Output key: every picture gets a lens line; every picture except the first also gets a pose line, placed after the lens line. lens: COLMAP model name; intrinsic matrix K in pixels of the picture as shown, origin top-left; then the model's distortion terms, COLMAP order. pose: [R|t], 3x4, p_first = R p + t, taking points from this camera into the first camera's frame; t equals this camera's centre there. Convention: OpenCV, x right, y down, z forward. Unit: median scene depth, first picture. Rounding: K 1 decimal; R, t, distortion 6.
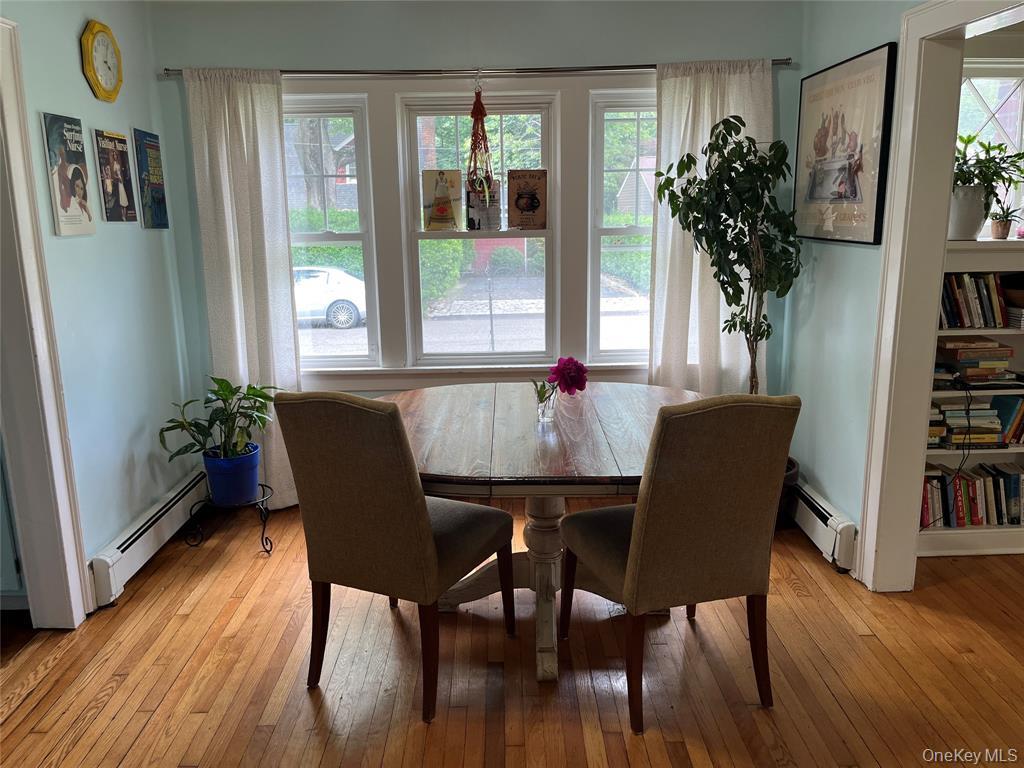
lens RADIAL K [[803.8, 0, 512.0], [0, 803.8, 384.0], [0, 0, 1]] dist [0.066056, -0.097101]
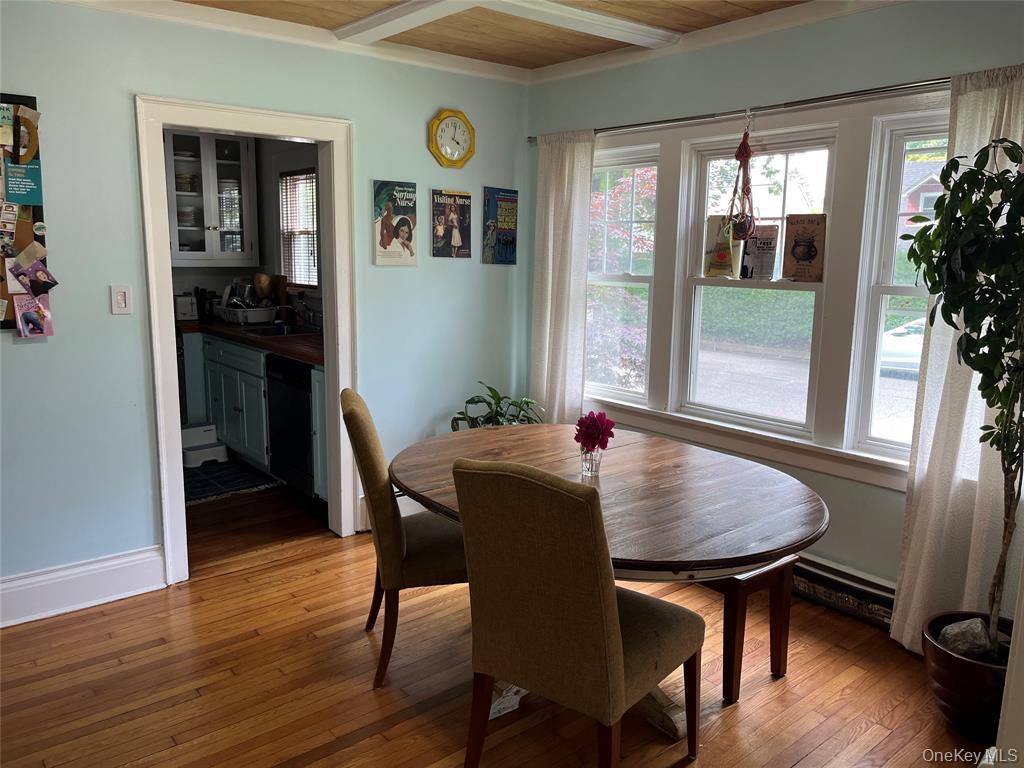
lens RADIAL K [[787.4, 0, 495.2], [0, 787.4, 384.4], [0, 0, 1]] dist [0.061813, -0.075515]
pose [[0.620497, 0.160209, -0.767670, 0.524116], [-0.191305, 0.980259, 0.049946, -0.066595], [0.760517, 0.115868, 0.638896, 0.227719]]
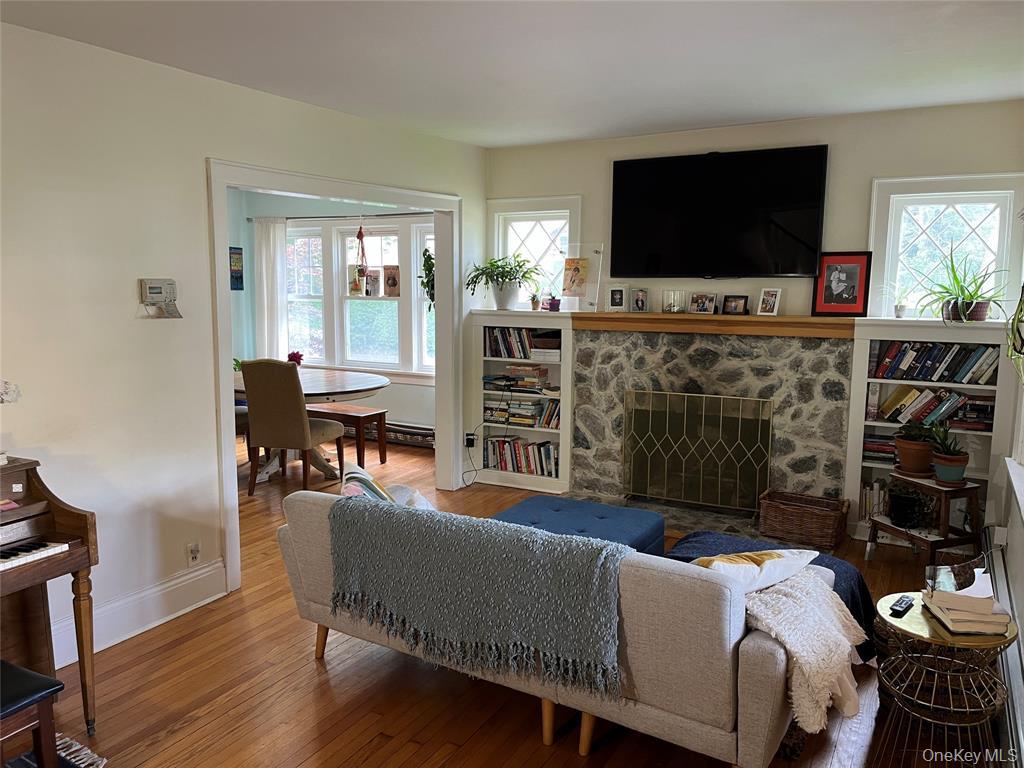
lens RADIAL K [[803.8, 0, 512.0], [0, 803.8, 384.0], [0, 0, 1]] dist [0.066056, -0.097101]
pose [[0.871218, 0.086743, -0.483172, 1.253092], [-0.127415, 0.990489, -0.051923, 0.072862], [0.474073, 0.106800, 0.873984, -0.497990]]
